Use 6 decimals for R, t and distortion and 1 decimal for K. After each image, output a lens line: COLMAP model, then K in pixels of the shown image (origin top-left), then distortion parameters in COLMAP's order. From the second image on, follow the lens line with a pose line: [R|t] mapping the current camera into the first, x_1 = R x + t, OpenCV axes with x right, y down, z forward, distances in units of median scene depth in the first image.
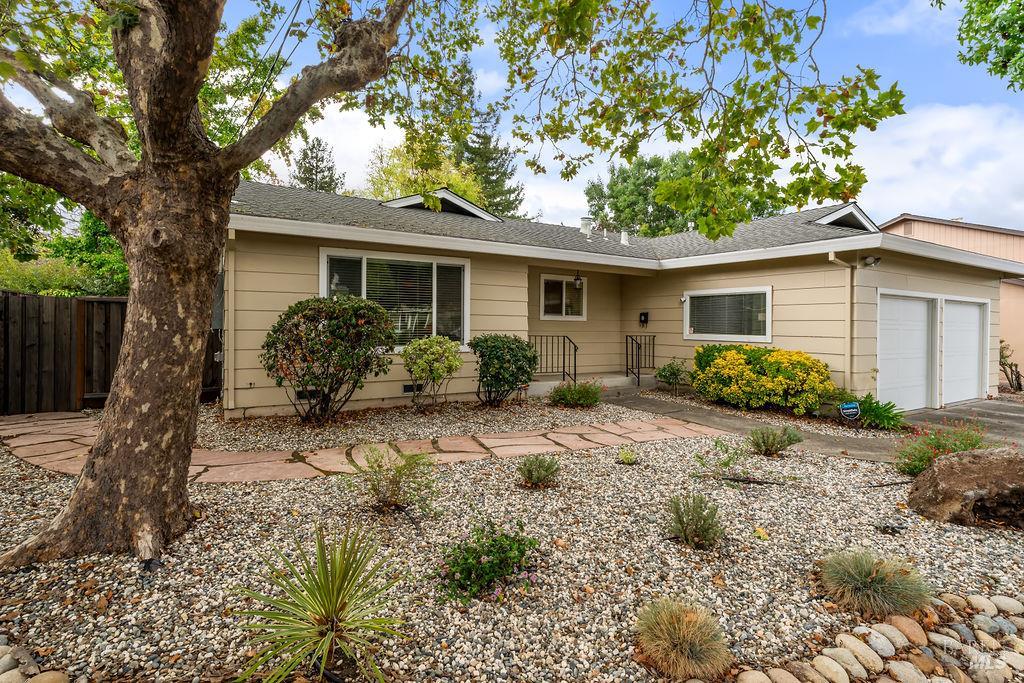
lens RADIAL K [[467.4, 0, 511.4], [0, 467.4, 331.0], [0, 0, 1]] dist [-0.009673, 0.006057]
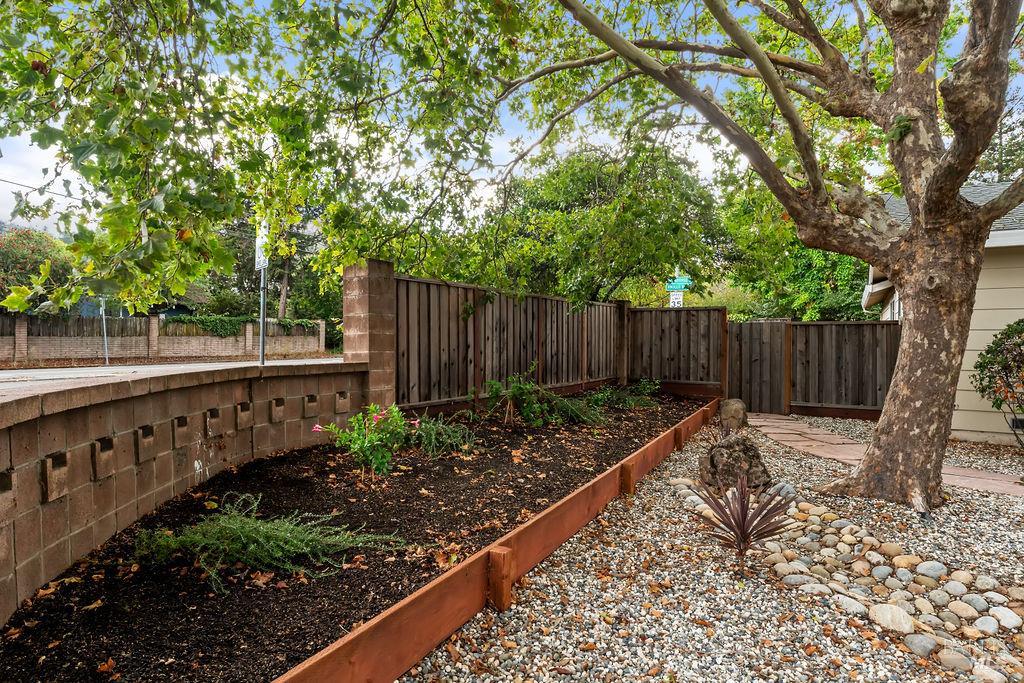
lens RADIAL K [[564.1, 0, 511.8], [0, 564.1, 336.7], [0, 0, 1]] dist [-0.004509, 0.000270]
pose [[0.452641, -0.010301, -0.891634, 0.167230], [-0.014165, 0.999724, -0.018741, 0.012725], [0.891581, 0.021112, 0.452370, -0.847447]]
